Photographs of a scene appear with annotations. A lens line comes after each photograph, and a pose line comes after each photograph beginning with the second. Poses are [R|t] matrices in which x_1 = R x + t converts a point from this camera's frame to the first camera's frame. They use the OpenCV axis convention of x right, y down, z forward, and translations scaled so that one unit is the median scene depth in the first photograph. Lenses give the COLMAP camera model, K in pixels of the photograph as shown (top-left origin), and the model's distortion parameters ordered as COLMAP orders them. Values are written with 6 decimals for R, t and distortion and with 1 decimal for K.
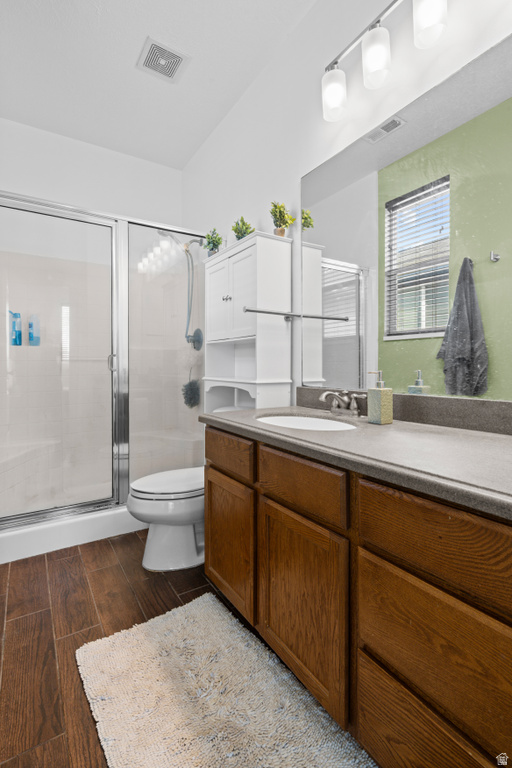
lens RADIAL K [[353.7, 0, 238.2], [0, 353.7, 366.2], [0, 0, 1]] dist [-0.002030, 0.001117]
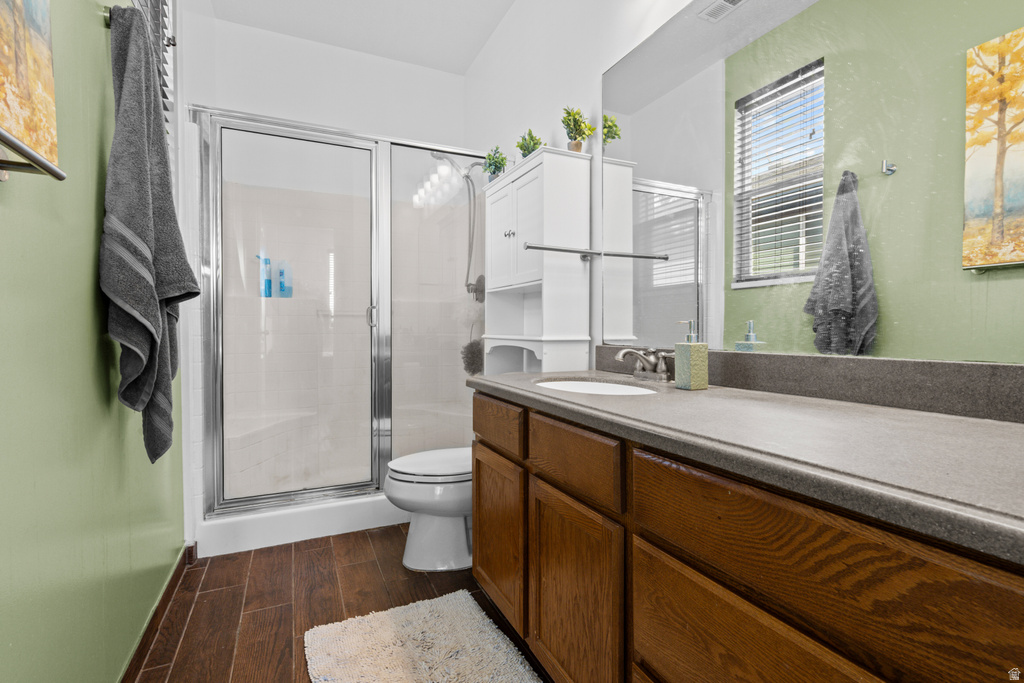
lens RADIAL K [[471.6, 0, 512.3], [0, 471.6, 337.1], [0, 0, 1]] dist [-0.002030, 0.001117]
pose [[0.992215, 0.003605, -0.124485, 0.113301], [-0.003168, 0.999988, 0.003703, 0.036848], [0.124497, -0.003279, 0.992215, -0.046013]]
